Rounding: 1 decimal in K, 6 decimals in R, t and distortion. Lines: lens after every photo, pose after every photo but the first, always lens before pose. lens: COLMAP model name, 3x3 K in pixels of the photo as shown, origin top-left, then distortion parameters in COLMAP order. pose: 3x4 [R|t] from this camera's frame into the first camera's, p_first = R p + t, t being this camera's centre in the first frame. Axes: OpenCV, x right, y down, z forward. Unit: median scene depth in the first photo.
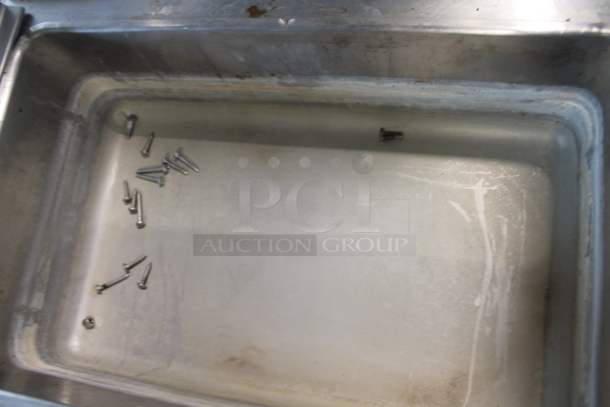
lens RADIAL K [[512.2, 0, 305.0], [0, 512.2, 203.5], [0, 0, 1]] dist [-0.159975, 0.138085]
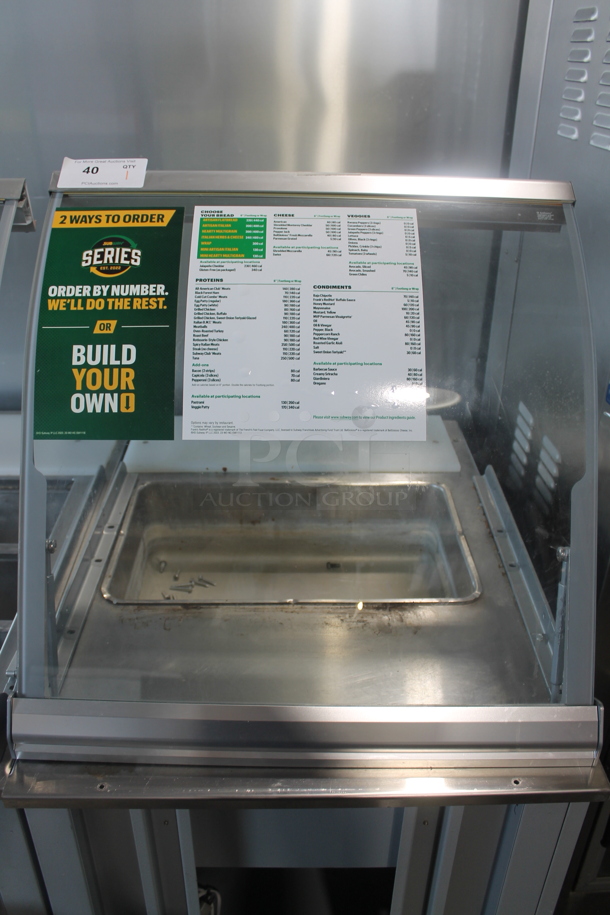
lens RADIAL K [[768.4, 0, 305.0], [0, 768.4, 457.5], [0, 0, 1]] dist [-0.159975, 0.138085]
pose [[0.963698, 0.120100, 0.238457, -0.602976], [0.093339, 0.685216, -0.722334, 1.517944], [-0.250147, 0.718370, 0.649131, -0.955133]]
